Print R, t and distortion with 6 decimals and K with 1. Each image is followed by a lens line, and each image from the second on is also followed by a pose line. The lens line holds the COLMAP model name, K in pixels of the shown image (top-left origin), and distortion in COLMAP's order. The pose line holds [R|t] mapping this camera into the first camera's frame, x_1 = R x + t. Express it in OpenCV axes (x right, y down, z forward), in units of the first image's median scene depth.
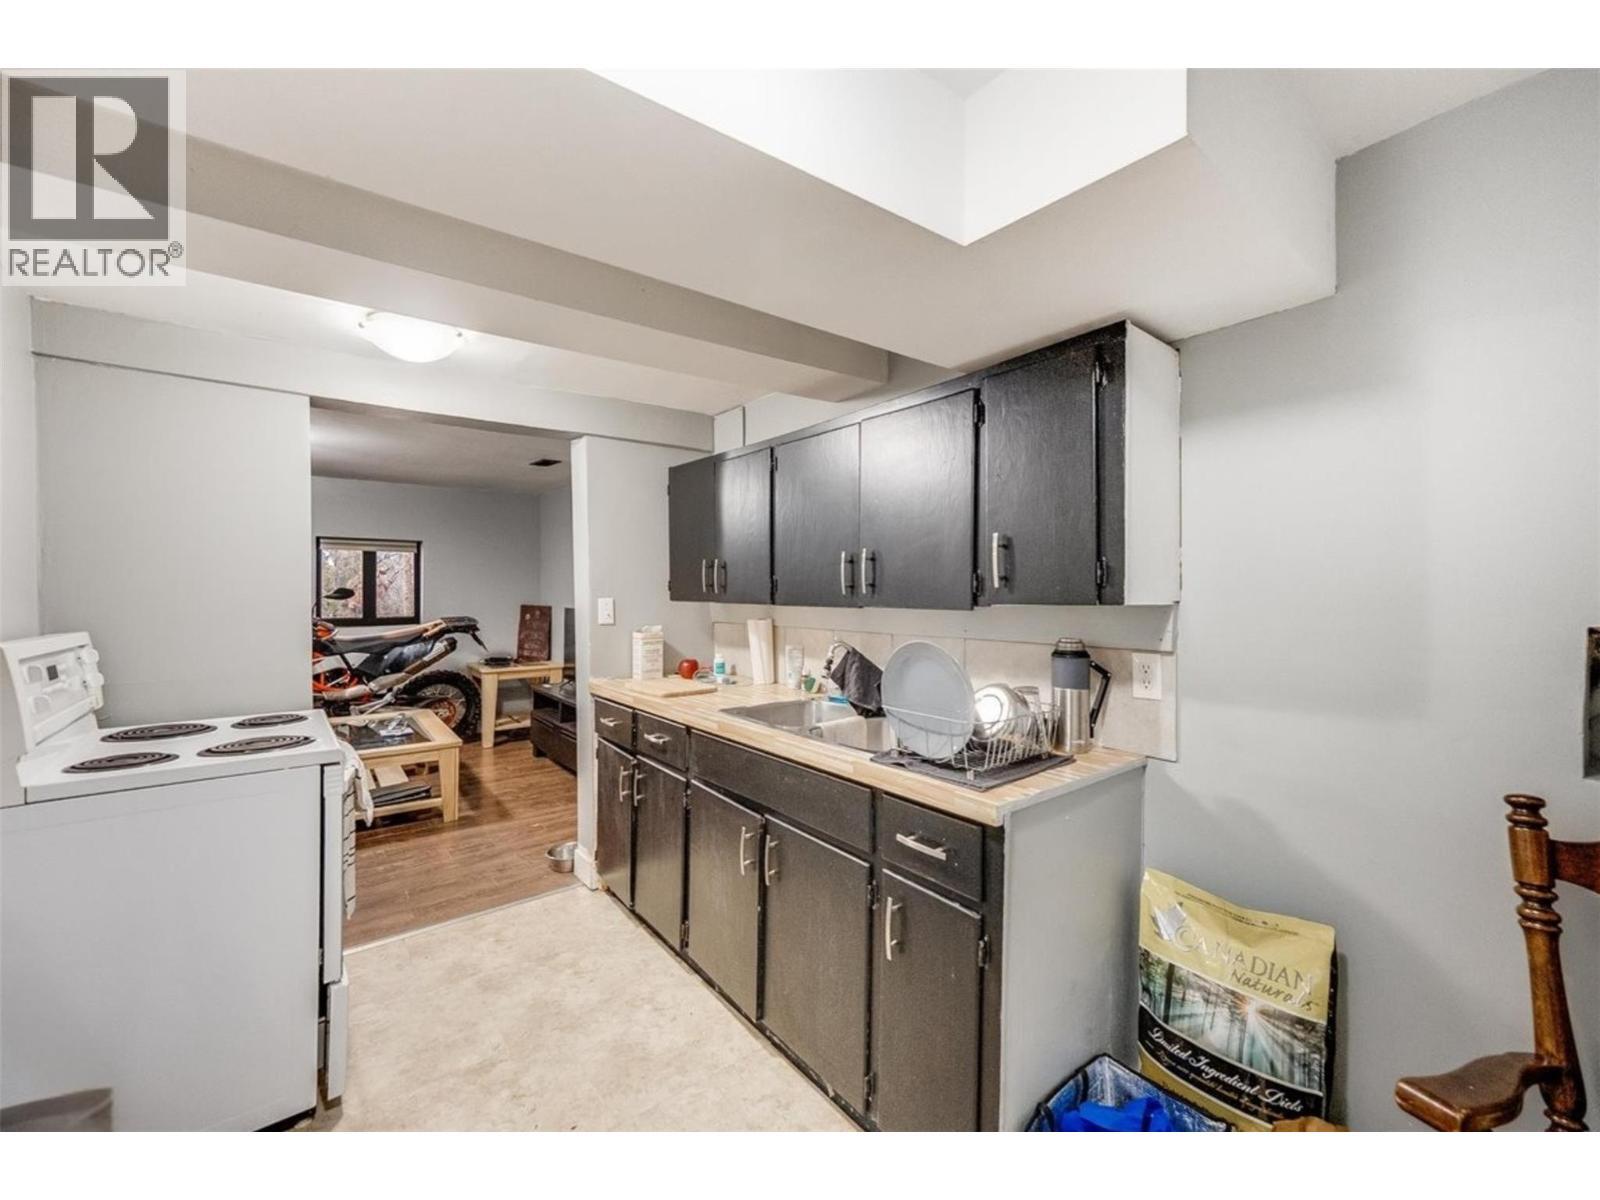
lens RADIAL K [[676.0, 0, 785.1], [0, 676.0, 589.6], [0, 0, 1]] dist [0.011463, -0.000795]
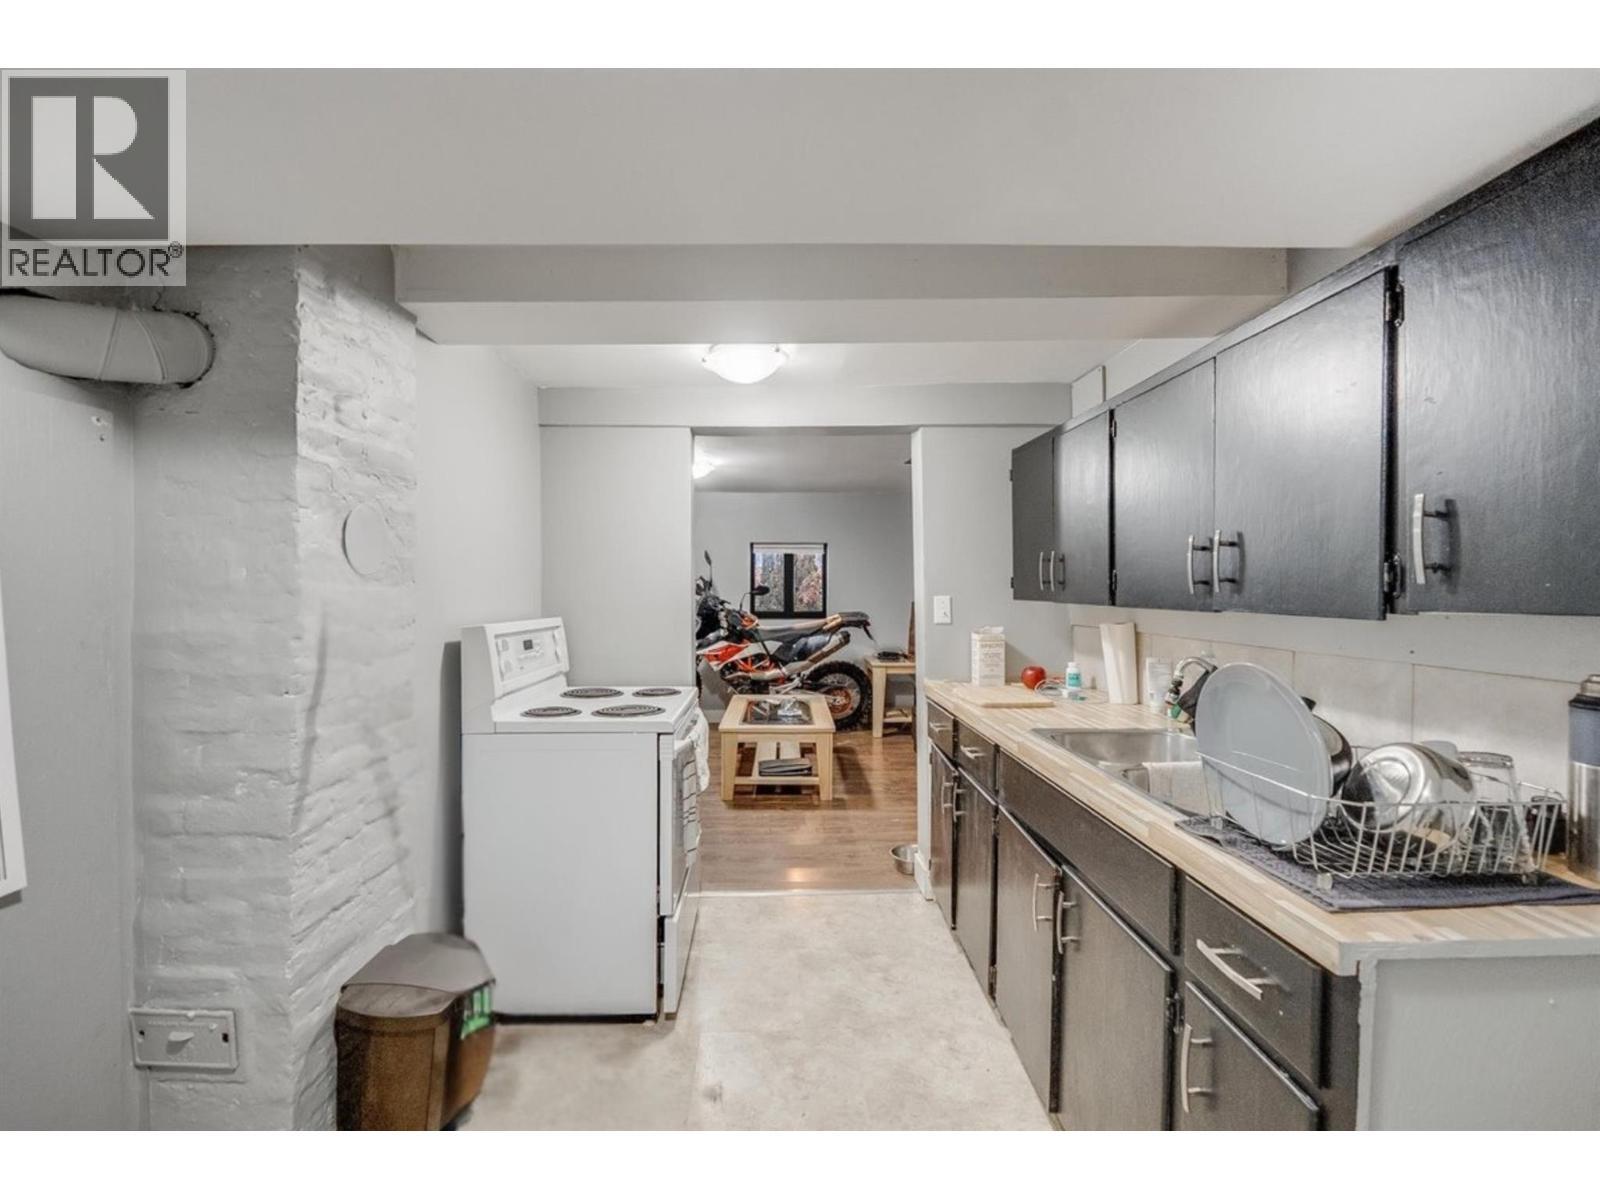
lens RADIAL K [[686.8, 0, 788.2], [0, 686.8, 587.1], [0, 0, 1]] dist [-0.007551, -0.000042]
pose [[0.801054, -0.000003, -0.598592, 0.175297], [0.000474, 1.000000, 0.000629, -0.000616], [0.598592, -0.000788, 0.801054, 0.130799]]
